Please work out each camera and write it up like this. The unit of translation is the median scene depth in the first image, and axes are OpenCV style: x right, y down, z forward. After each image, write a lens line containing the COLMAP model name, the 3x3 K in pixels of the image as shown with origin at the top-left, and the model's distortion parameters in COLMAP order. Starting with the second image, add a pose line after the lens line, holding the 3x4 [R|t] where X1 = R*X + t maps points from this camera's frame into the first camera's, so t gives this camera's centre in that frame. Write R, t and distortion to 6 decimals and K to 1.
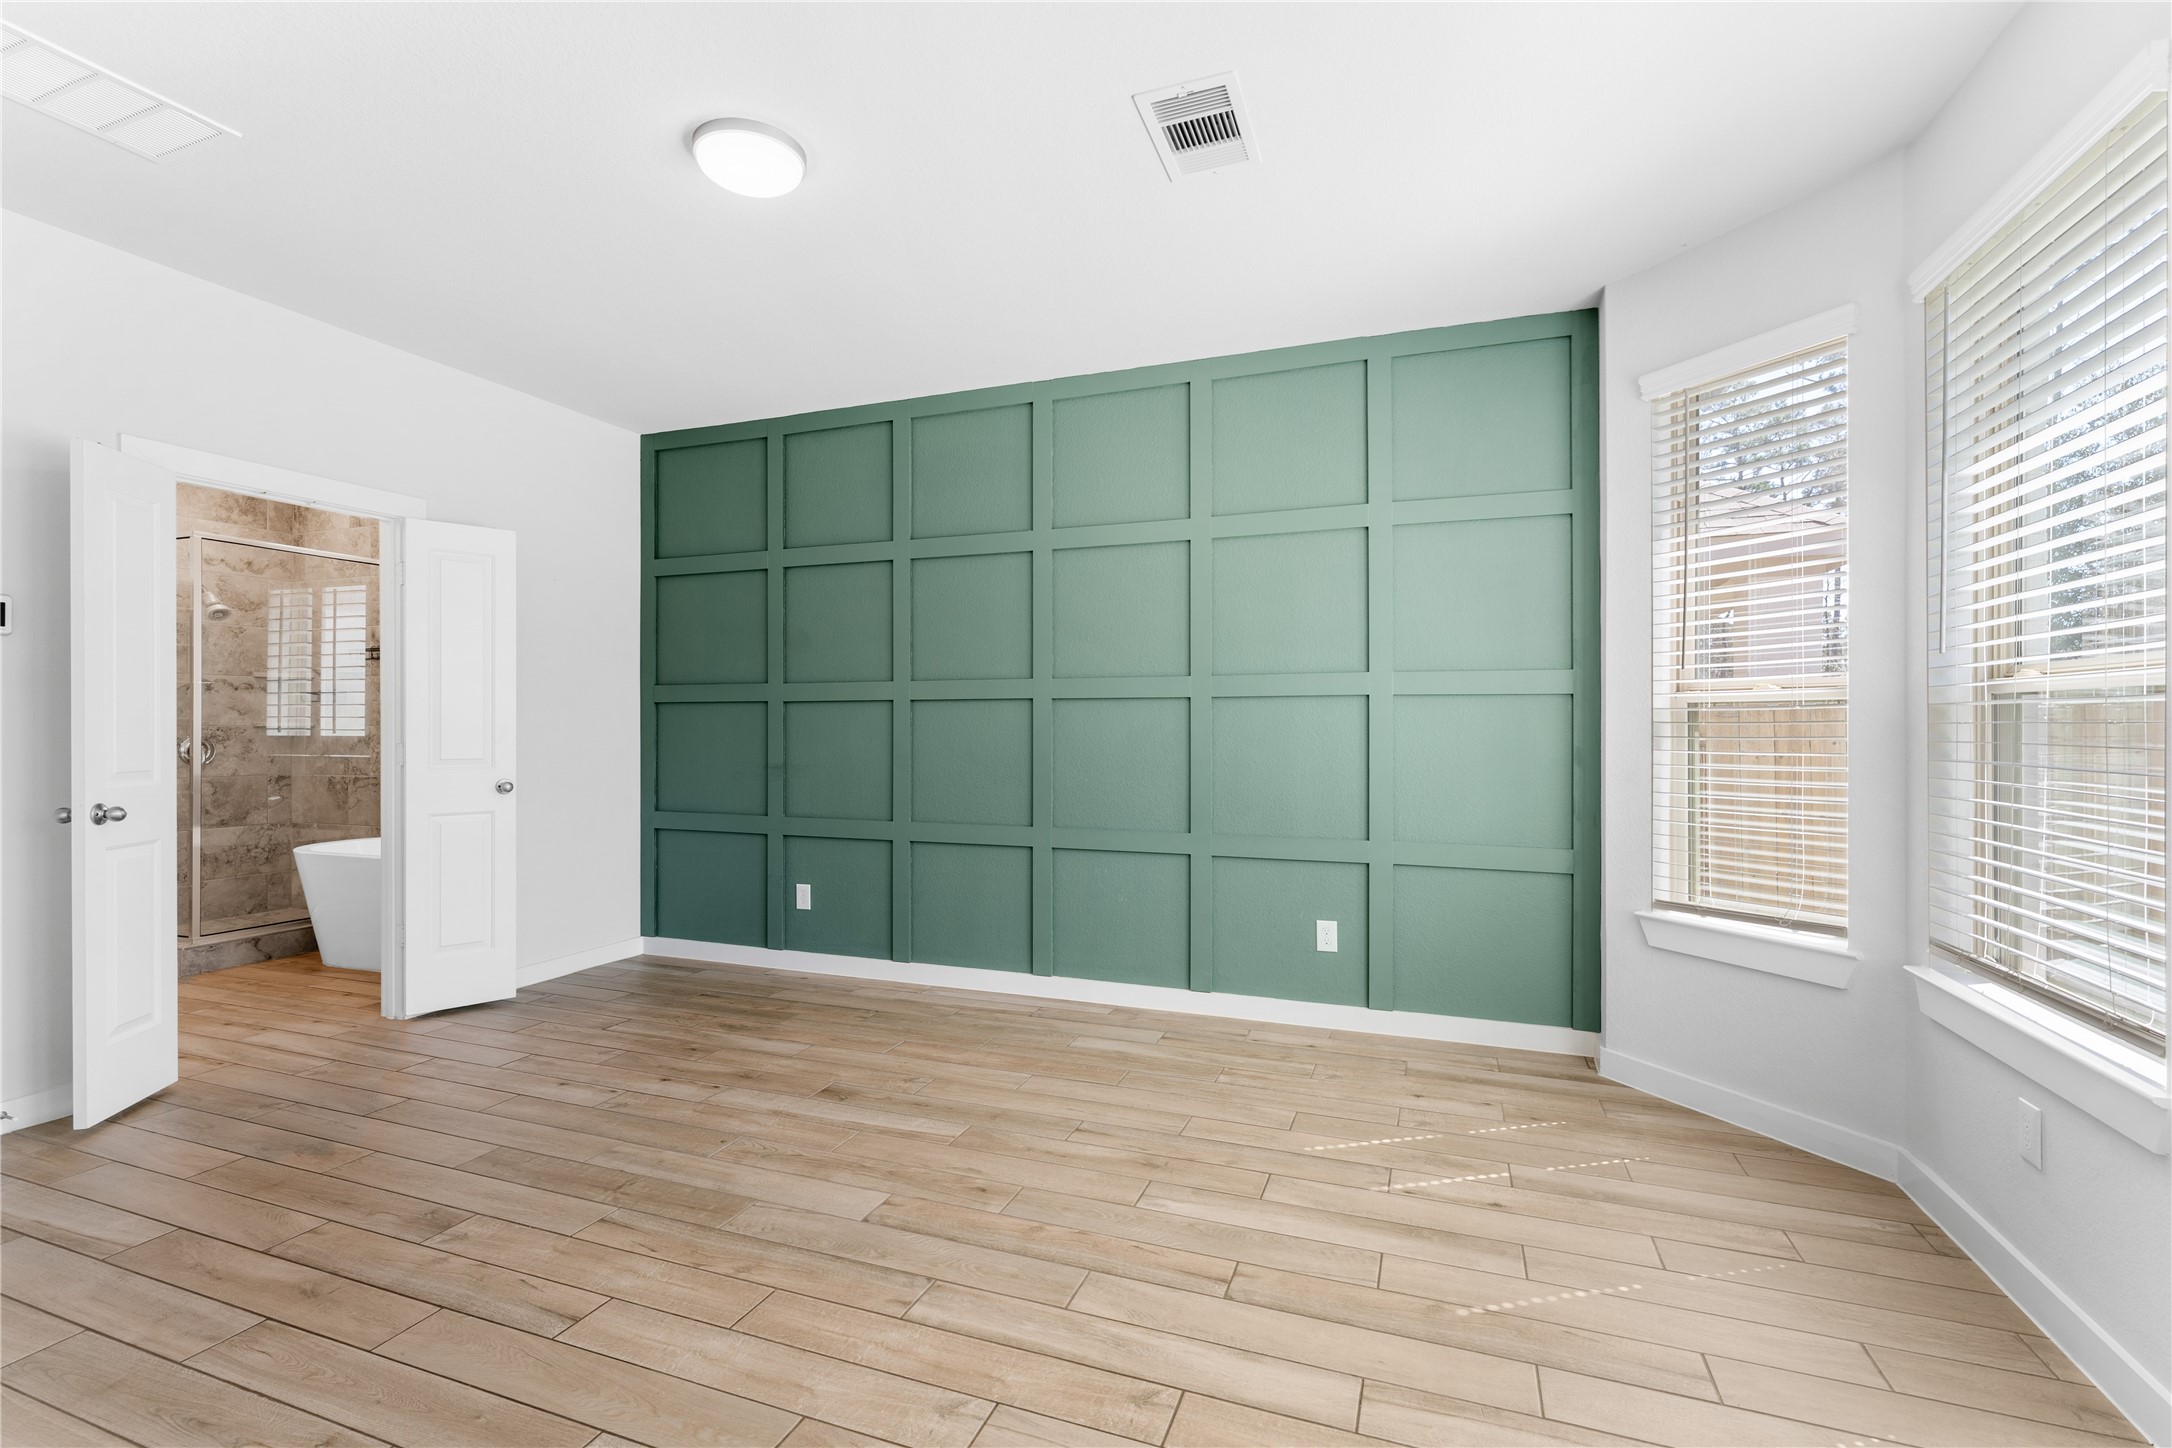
lens RADIAL K [[986.2, 0, 1086.0], [0, 986.2, 724.0], [0, 0, 1]] dist [-0.000044, -0.000391]
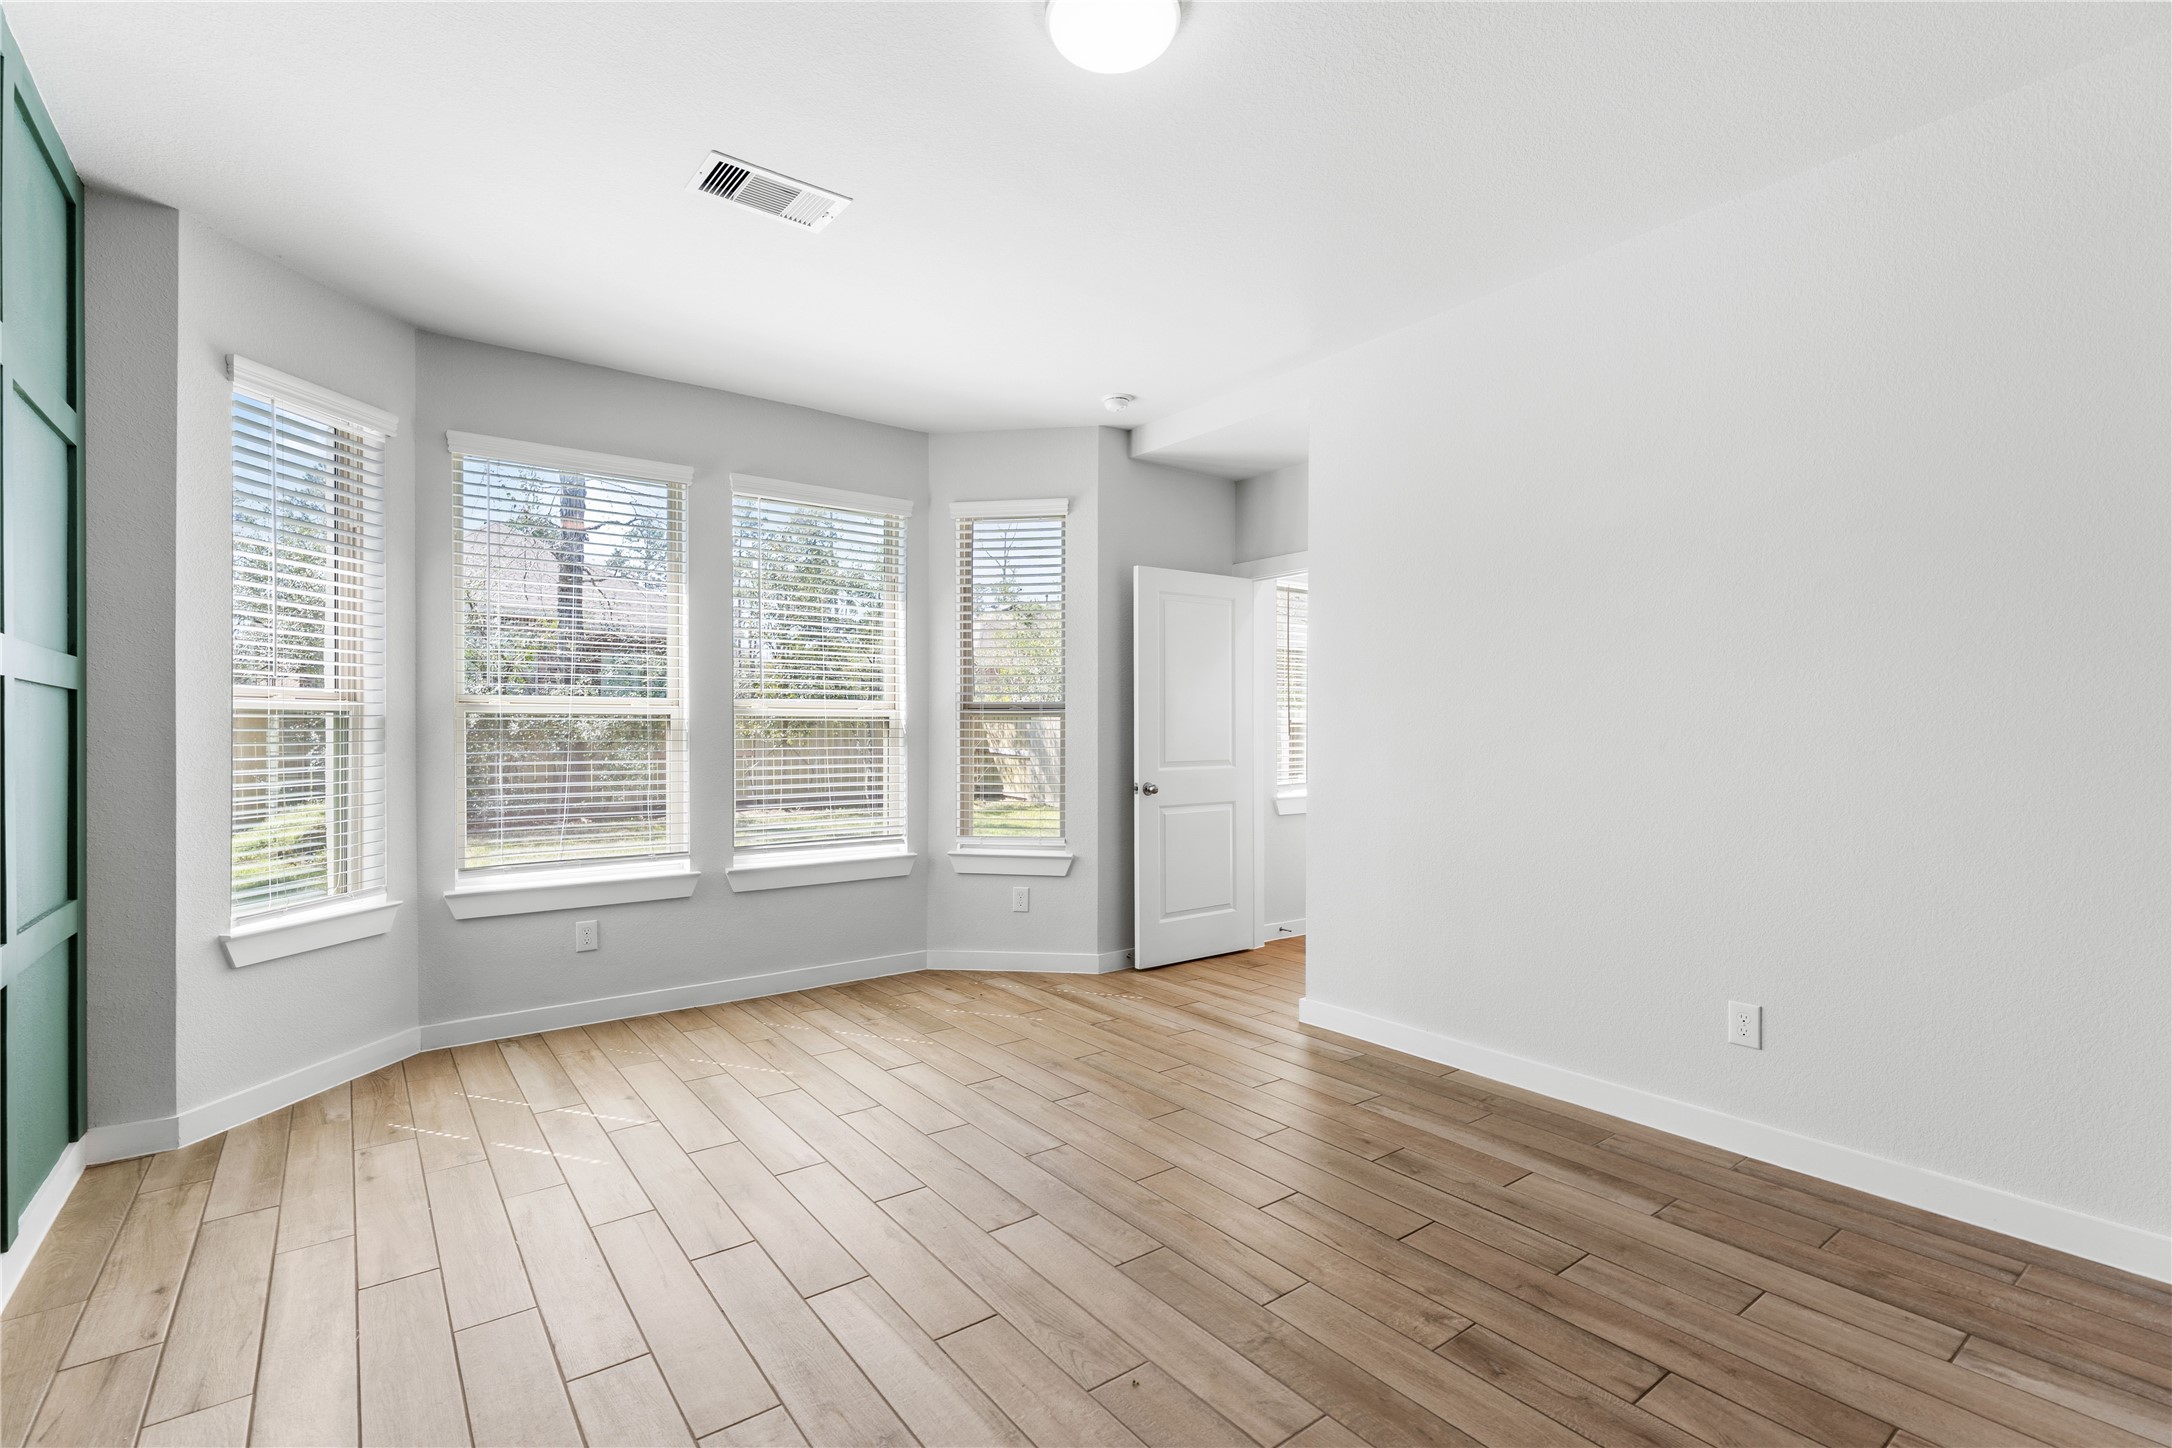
lens RADIAL K [[986.2, 0, 1086.0], [0, 986.2, 724.0], [0, 0, 1]] dist [-0.000044, -0.000391]
pose [[-0.844694, 0.006675, 0.535208, -0.812003], [0.002972, 0.999965, -0.007780, 0.006279], [-0.535242, -0.004981, -0.844684, 1.821440]]
